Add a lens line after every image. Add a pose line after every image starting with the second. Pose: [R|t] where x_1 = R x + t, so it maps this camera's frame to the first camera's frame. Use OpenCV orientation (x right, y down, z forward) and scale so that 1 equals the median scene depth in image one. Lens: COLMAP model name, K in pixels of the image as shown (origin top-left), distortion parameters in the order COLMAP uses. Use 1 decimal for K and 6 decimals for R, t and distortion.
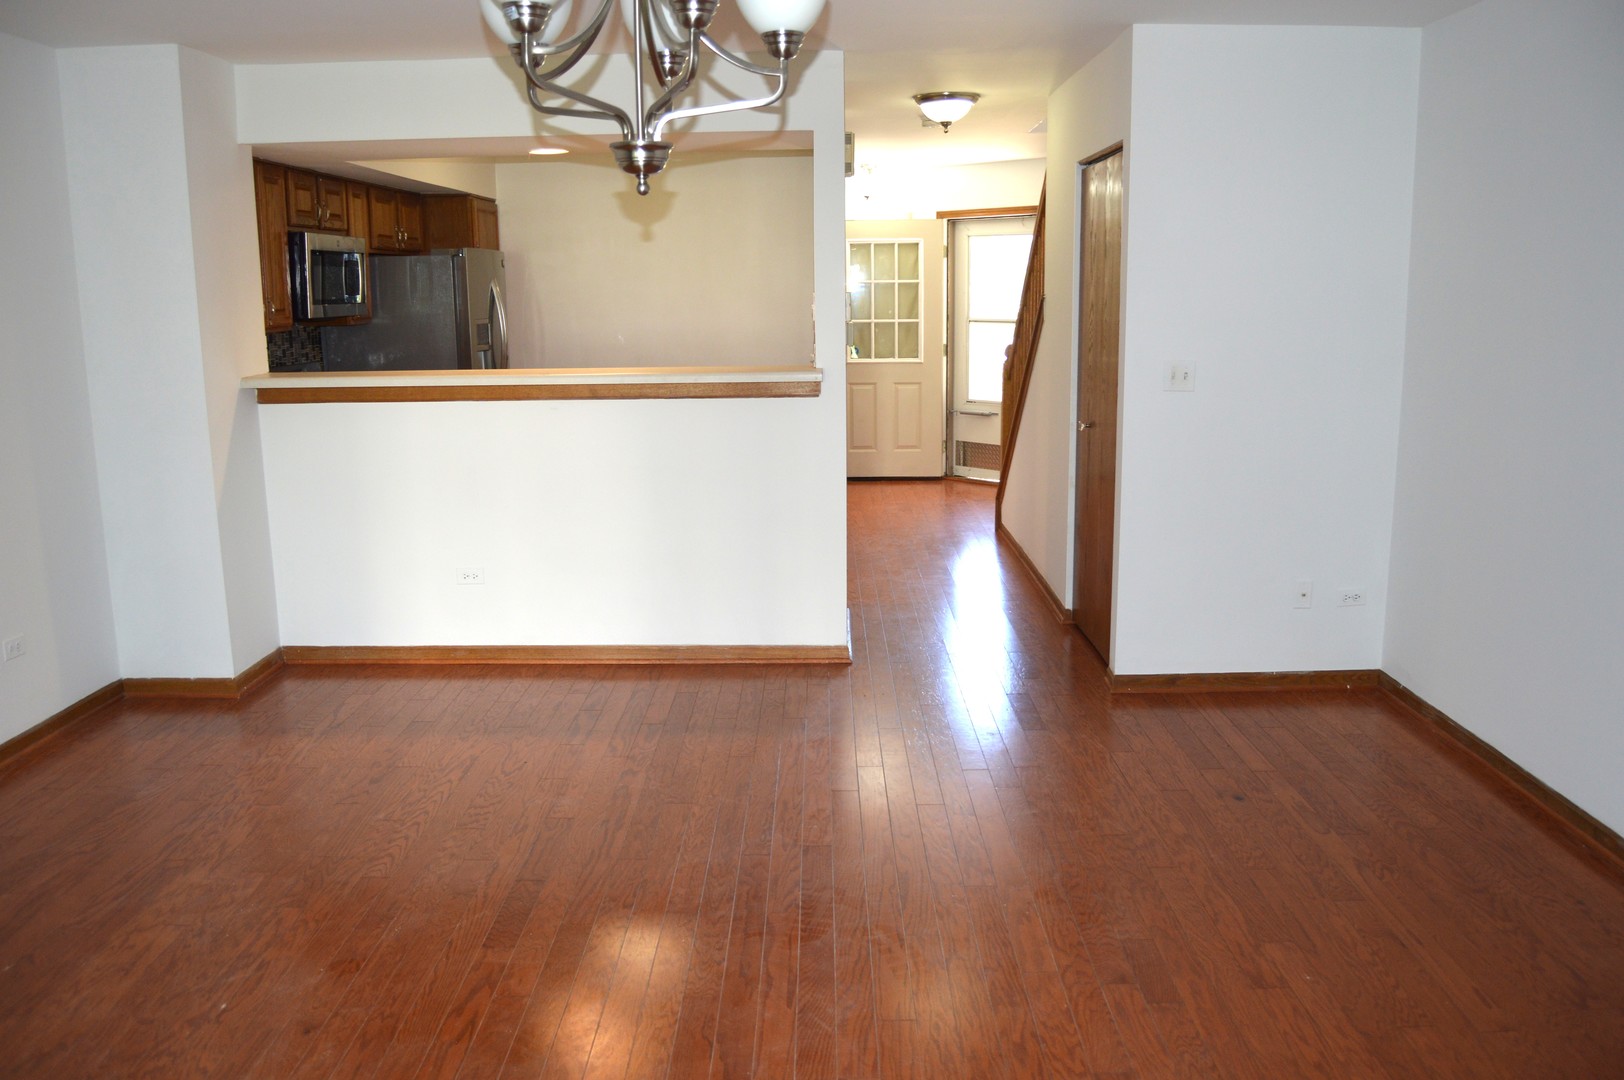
lens RADIAL K [[1290.6, 0, 818.9], [0, 1290.6, 537.4], [0, 0, 1]] dist [-0.092052, 0.039175]
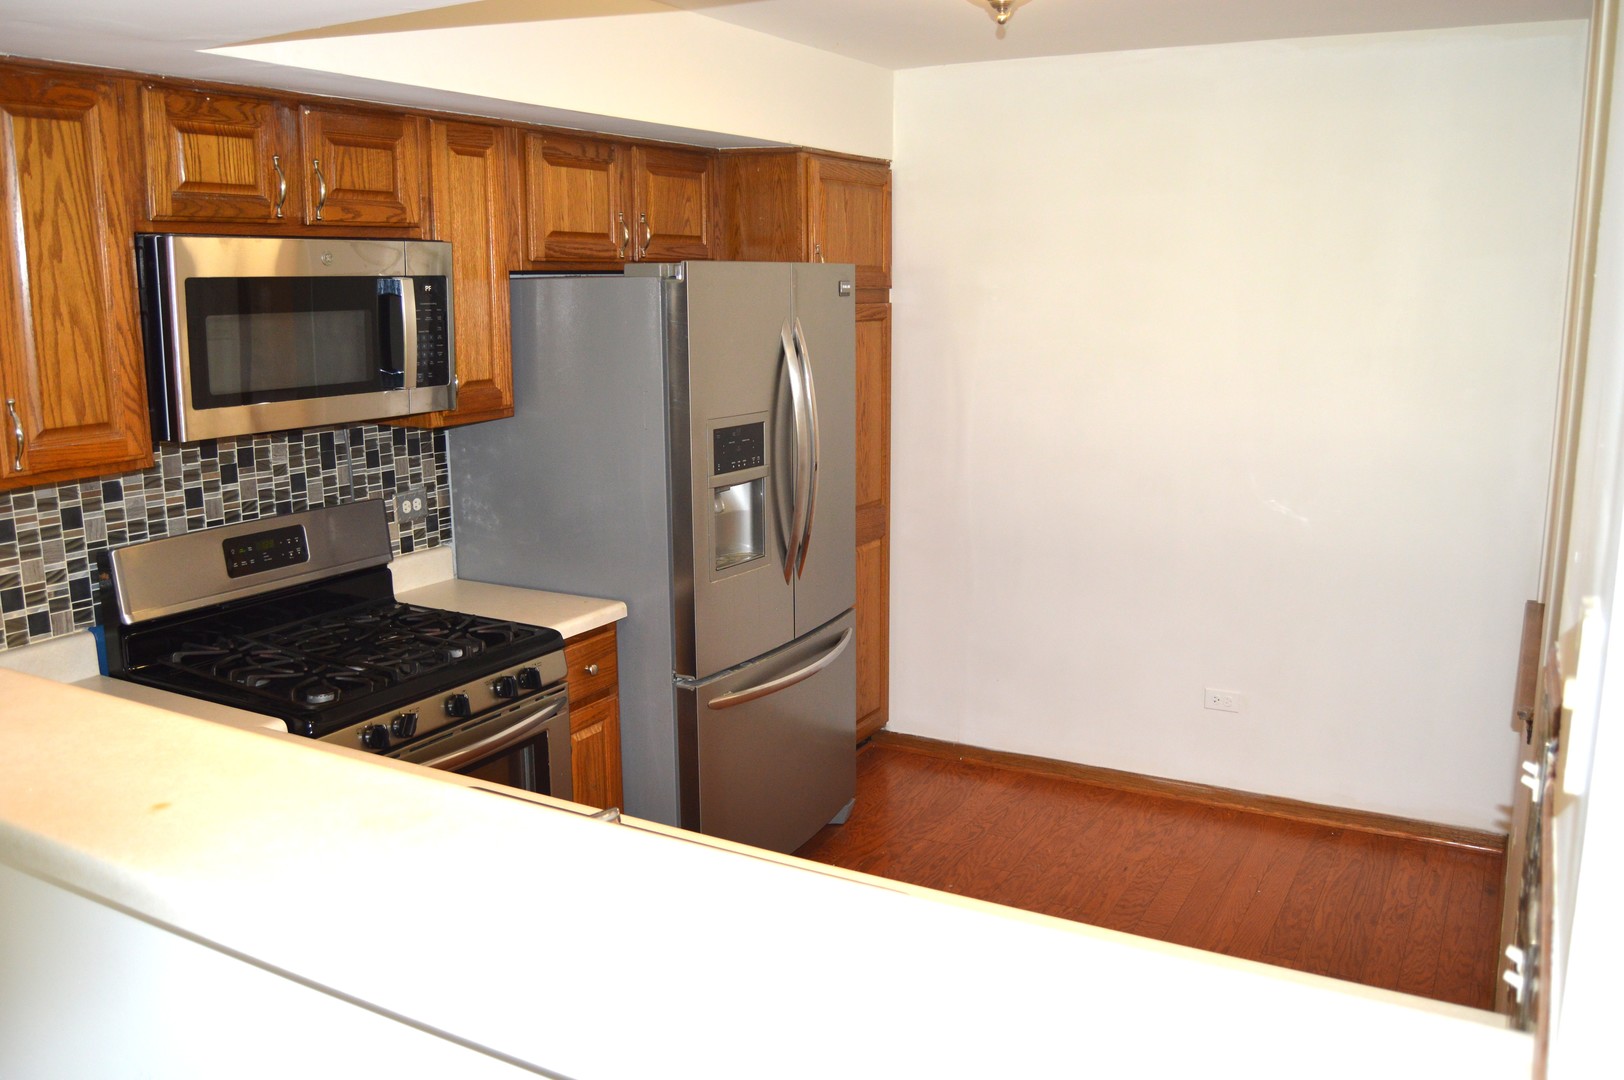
lens RADIAL K [[1290.6, 0, 818.9], [0, 1290.6, 537.4], [0, 0, 1]] dist [-0.092052, 0.039175]
pose [[0.868546, 0.105449, -0.484260, -0.006322], [-0.100356, 0.994281, 0.036513, -0.145126], [0.485341, 0.016886, 0.874162, 0.602261]]
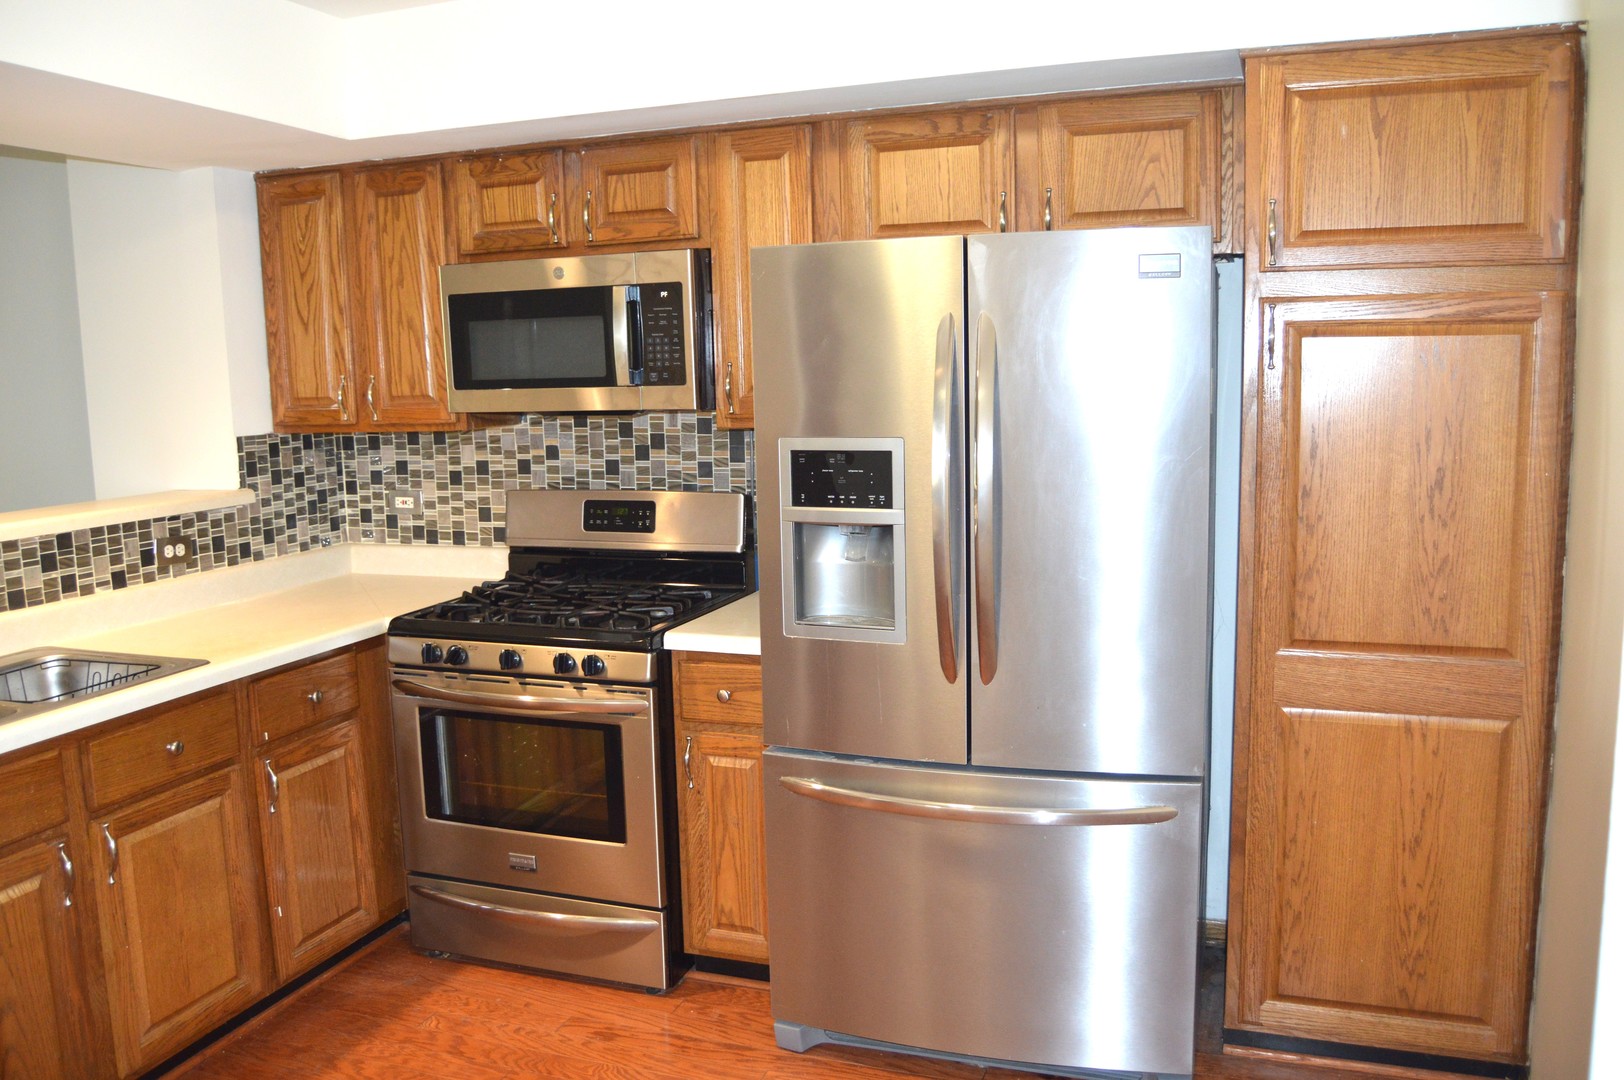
lens RADIAL K [[1290.6, 0, 818.9], [0, 1290.6, 537.4], [0, 0, 1]] dist [-0.092052, 0.039175]
pose [[-0.335990, 0.144879, -0.930656, 0.083127], [-0.150875, 0.967060, 0.205016, -0.213671], [0.929703, 0.209296, -0.303064, 1.090634]]
